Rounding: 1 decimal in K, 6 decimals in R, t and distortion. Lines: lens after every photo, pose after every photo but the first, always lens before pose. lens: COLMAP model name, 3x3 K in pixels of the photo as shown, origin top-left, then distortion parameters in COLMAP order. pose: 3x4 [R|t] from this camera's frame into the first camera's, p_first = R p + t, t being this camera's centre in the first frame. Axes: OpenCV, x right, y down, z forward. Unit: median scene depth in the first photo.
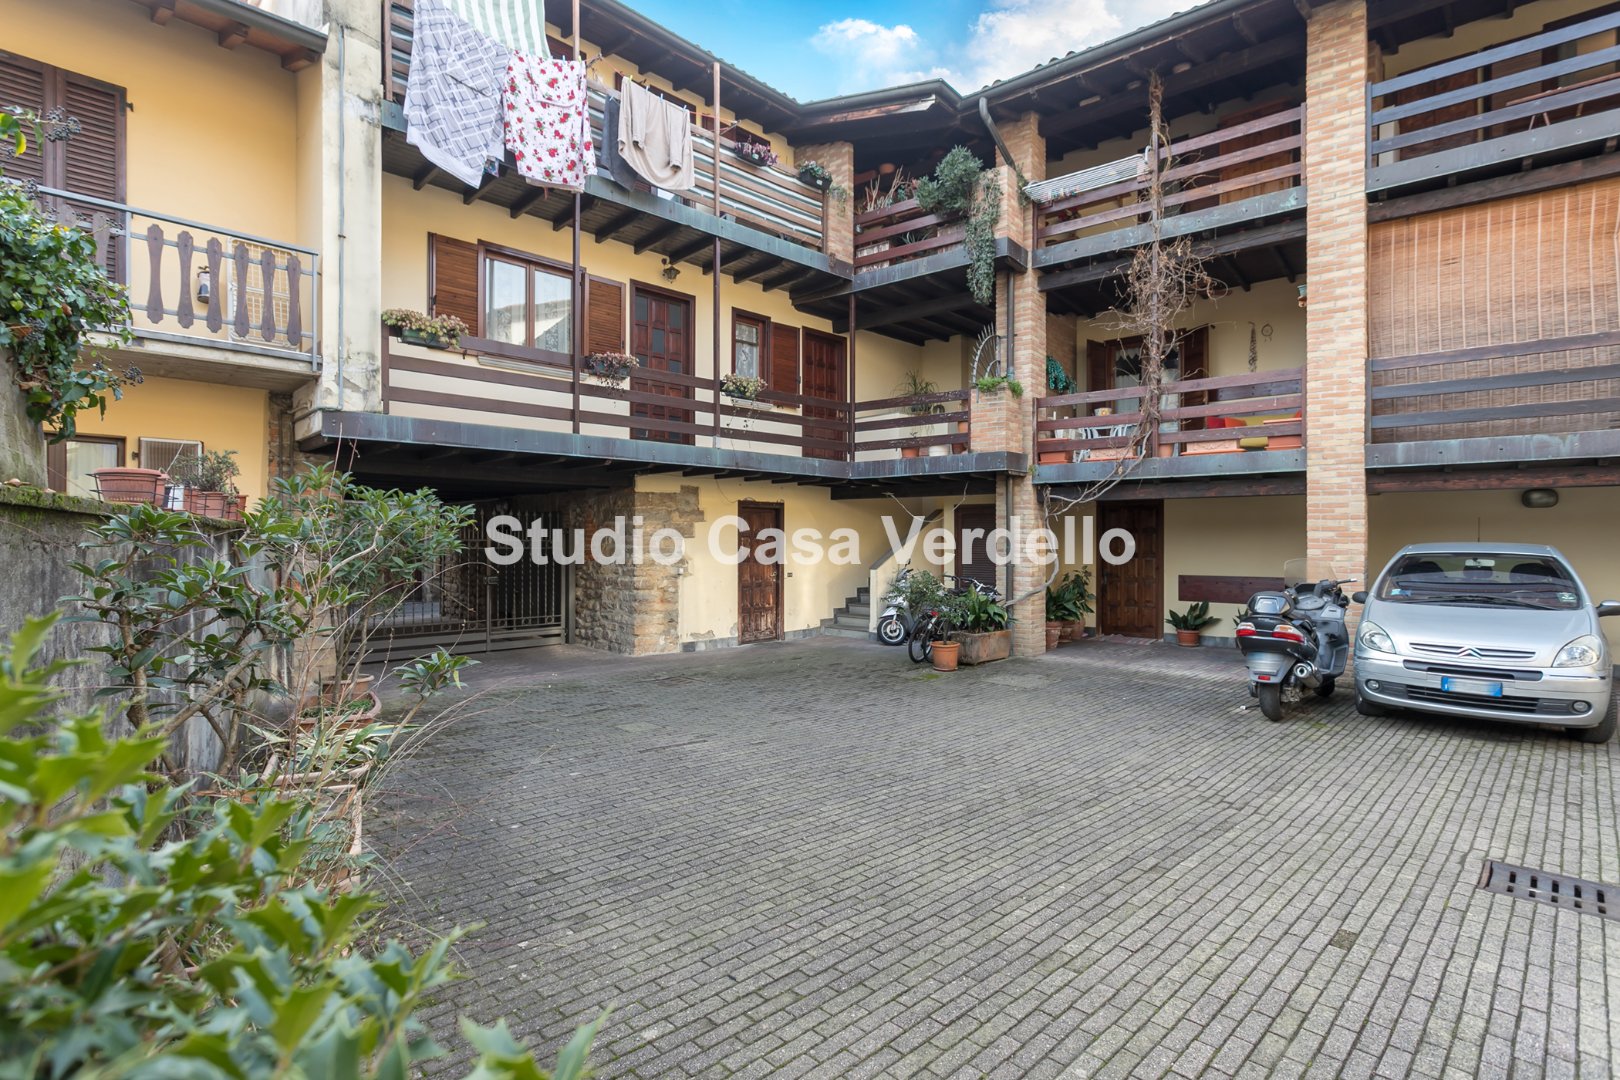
lens RADIAL K [[836.6, 0, 816.7], [0, 836.6, 546.9], [0, 0, 1]] dist [0.005859, 0.002268]
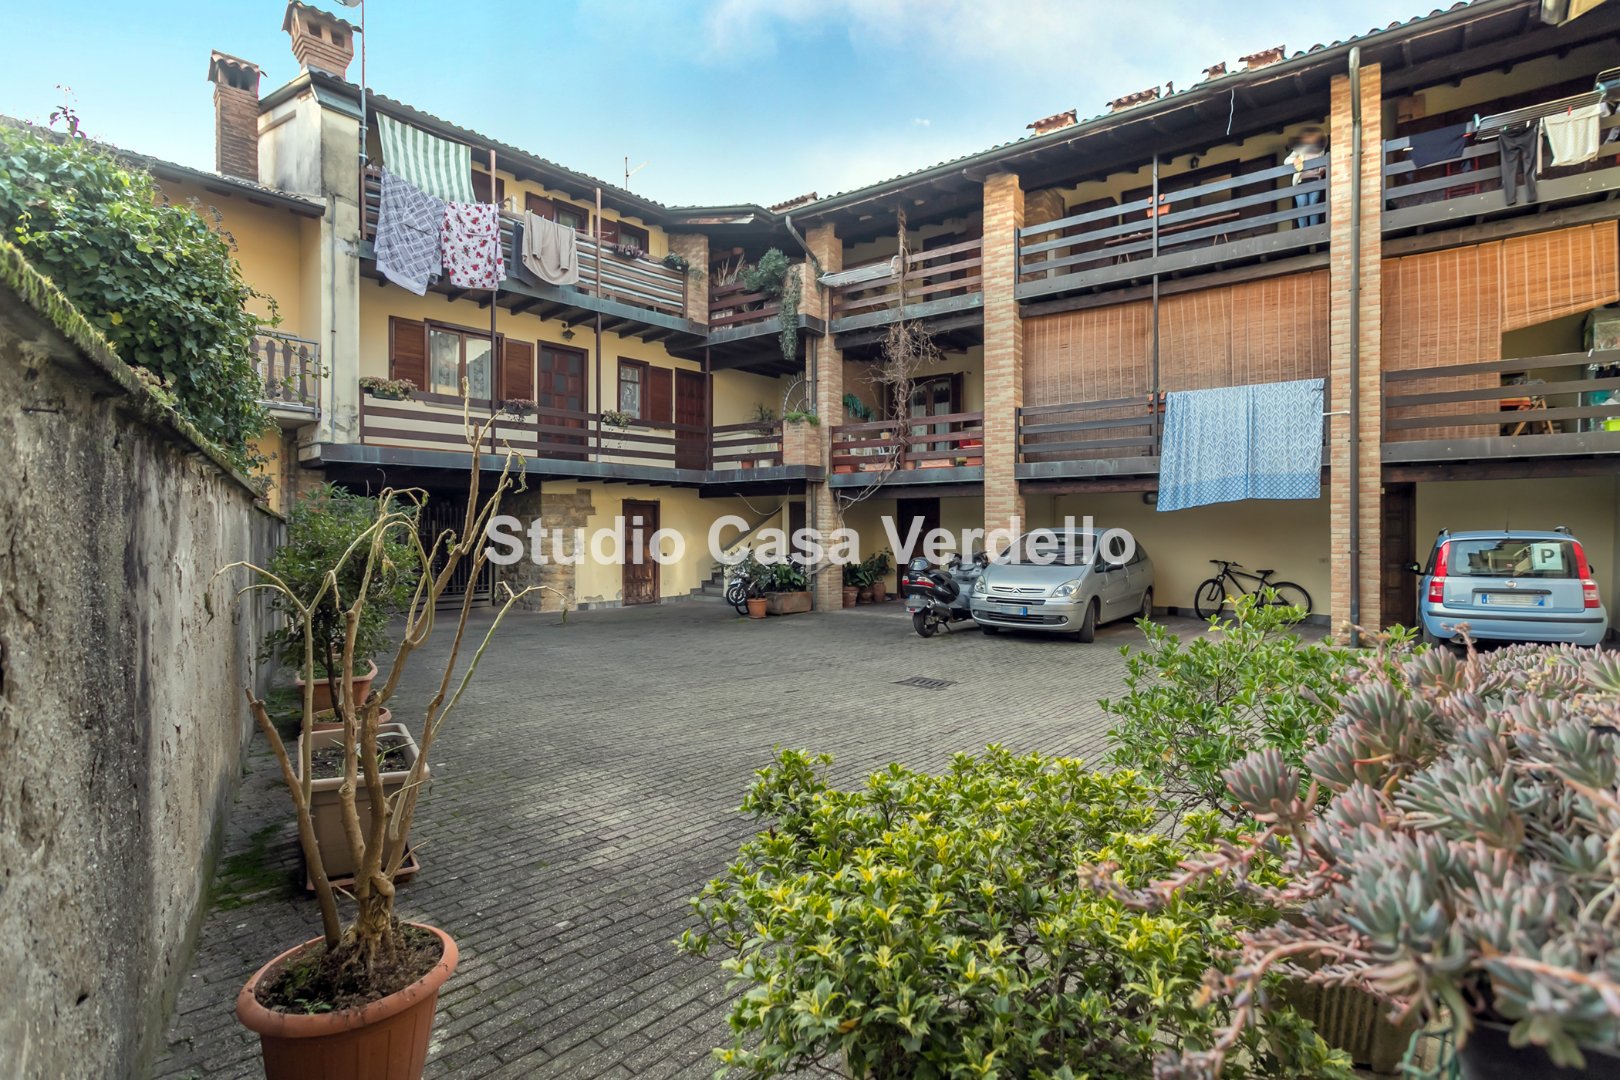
lens RADIAL K [[820.3, 0, 806.7], [0, 820.3, 536.1], [0, 0, 1]] dist [0.004201, 0.000680]
pose [[0.999070, -0.003810, 0.042957, 0.178363], [0.003999, 0.999983, -0.004317, 0.012991], [-0.042939, 0.004485, 0.999068, -0.410243]]
